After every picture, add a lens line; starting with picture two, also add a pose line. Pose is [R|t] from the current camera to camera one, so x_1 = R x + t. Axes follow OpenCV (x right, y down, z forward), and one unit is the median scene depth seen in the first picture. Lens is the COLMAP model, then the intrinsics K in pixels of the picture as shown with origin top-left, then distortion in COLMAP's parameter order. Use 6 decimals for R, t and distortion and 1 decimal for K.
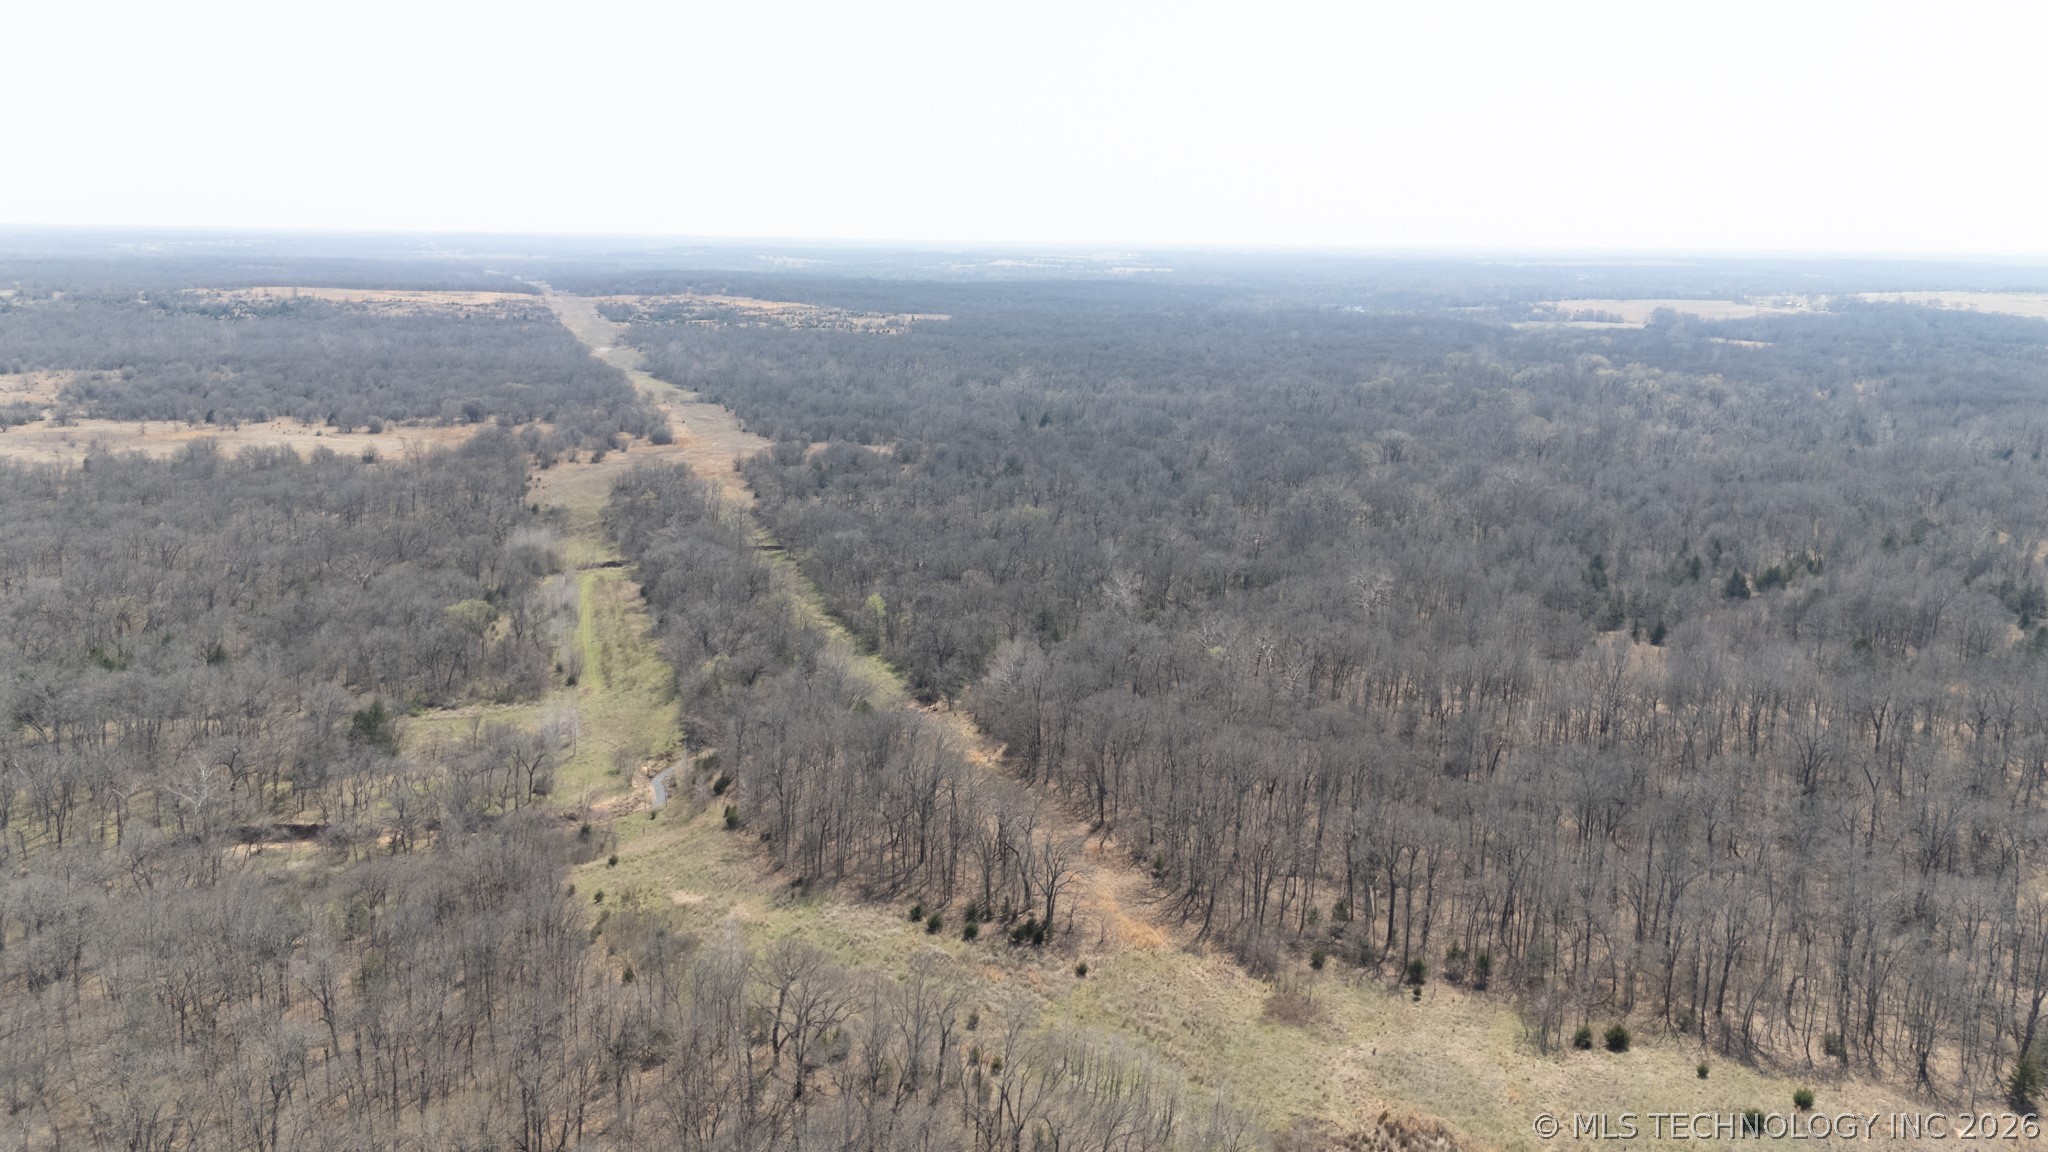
lens RADIAL K [[1493.9, 0, 1030.2], [0, 1493.9, 574.9], [0, 0, 1]] dist [0.065211, -0.058358]
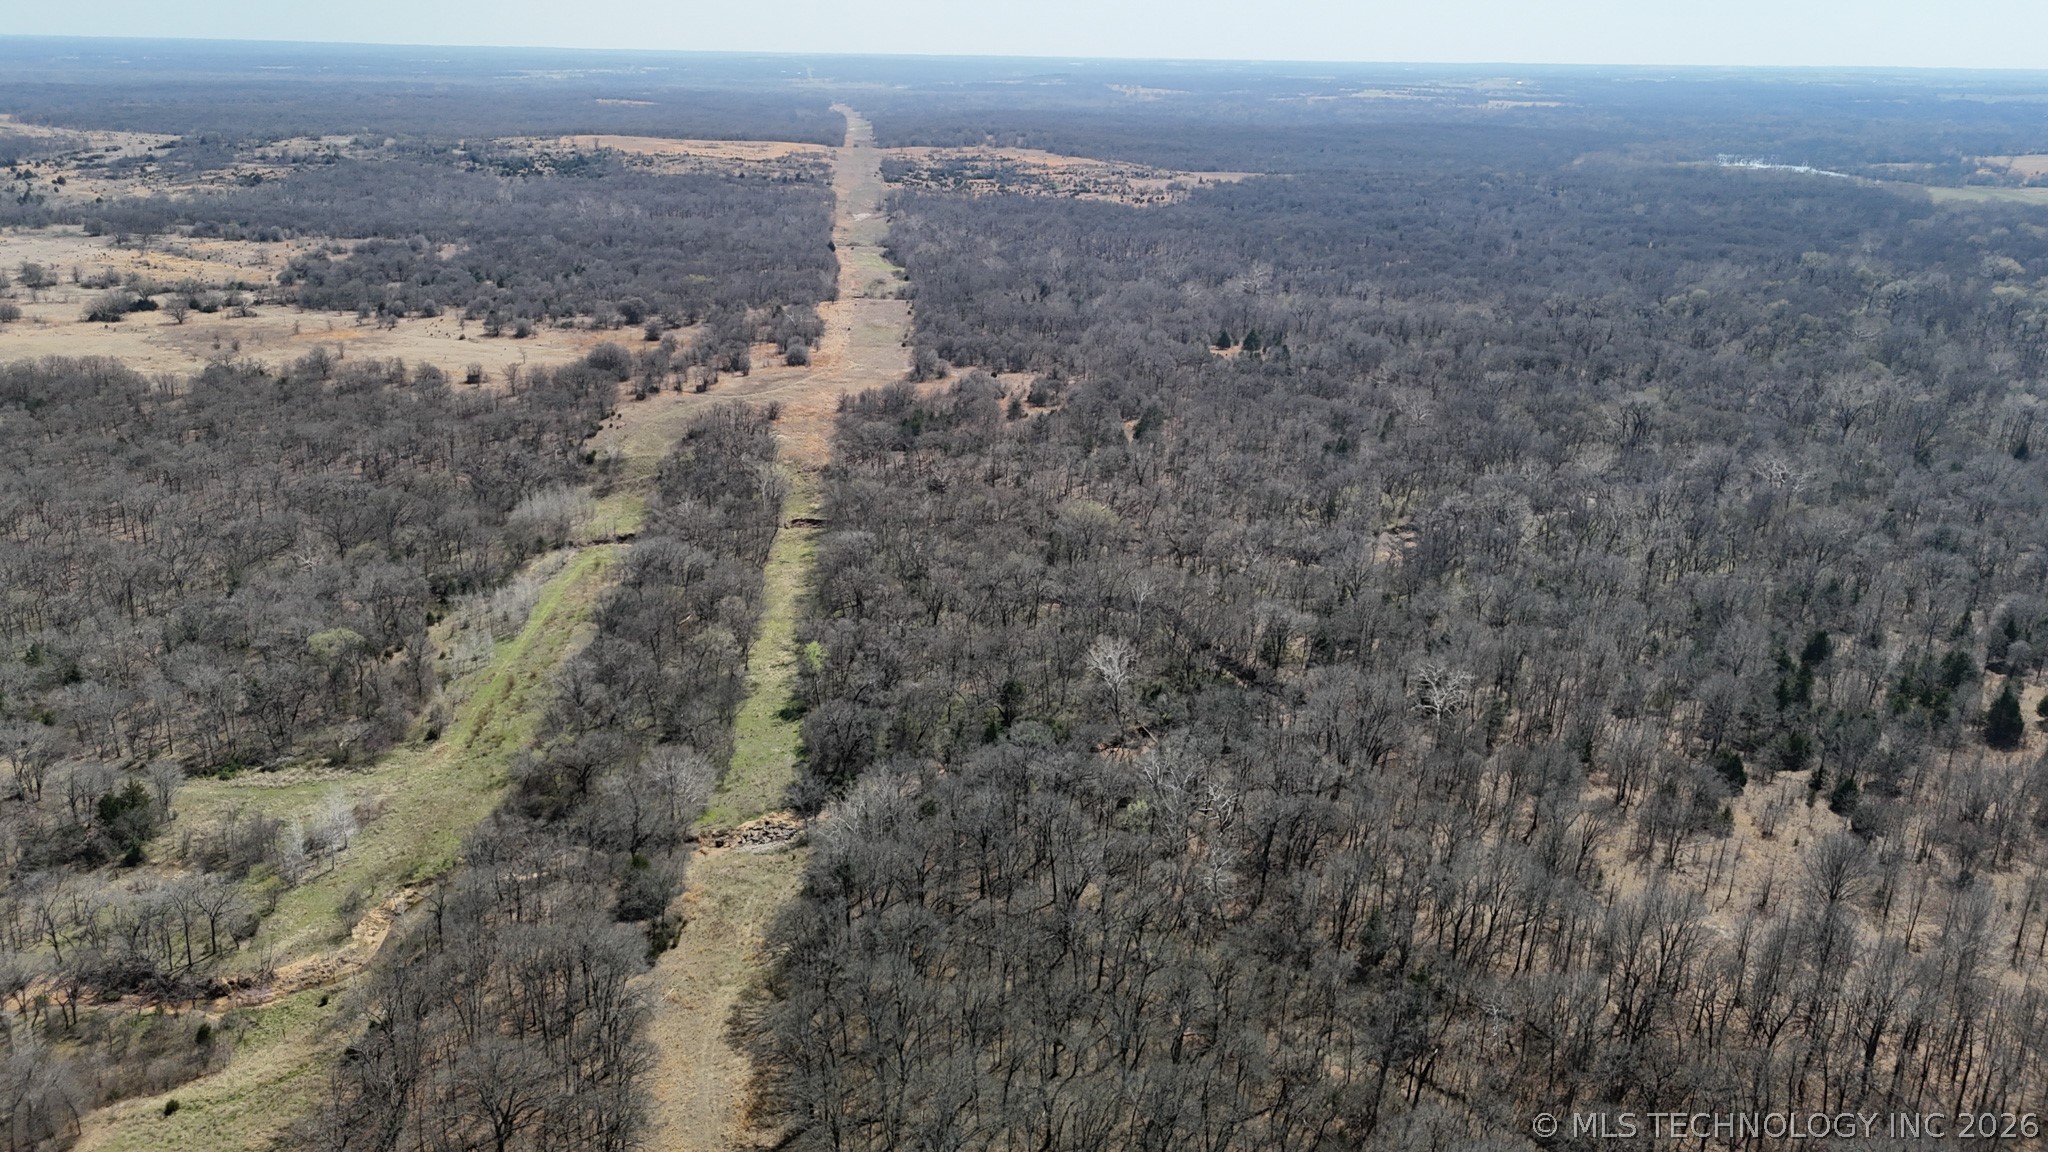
lens RADIAL K [[1486.2, 0, 1029.5], [0, 1486.2, 586.8], [0, 0, 1]] dist [0.096571, -0.121618]
pose [[0.970336, 0.083036, -0.227052, 0.076886], [-0.055830, 0.990744, 0.123733, -0.049443], [0.235225, -0.107386, 0.965990, 0.089142]]
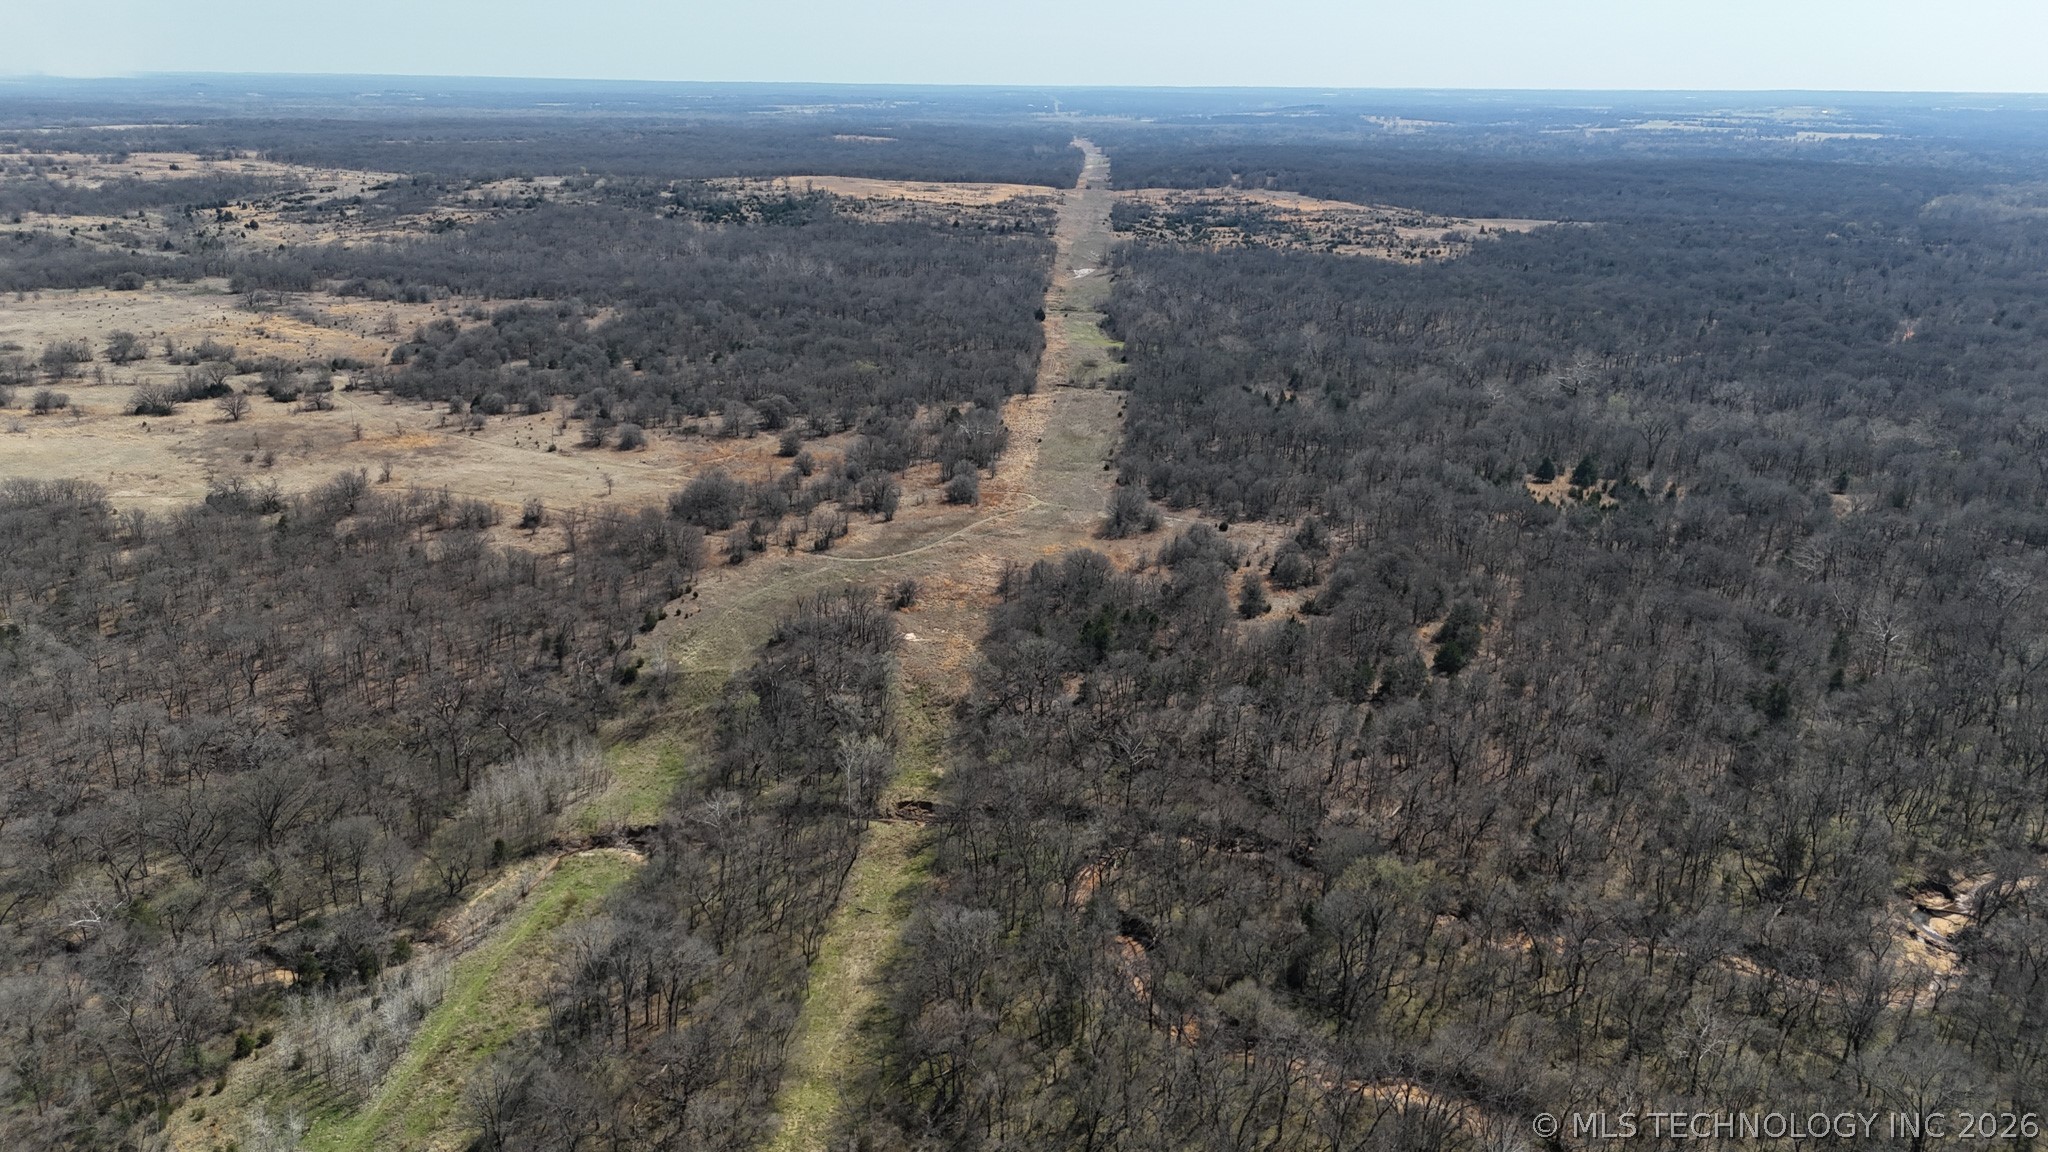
lens RADIAL K [[1486.2, 0, 1029.5], [0, 1486.2, 586.8], [0, 0, 1]] dist [0.096571, -0.121618]
pose [[0.920427, 0.121663, -0.371500, 0.030273], [-0.084213, 0.989733, 0.115483, -0.087724], [0.381736, -0.075009, 0.921223, 0.253694]]
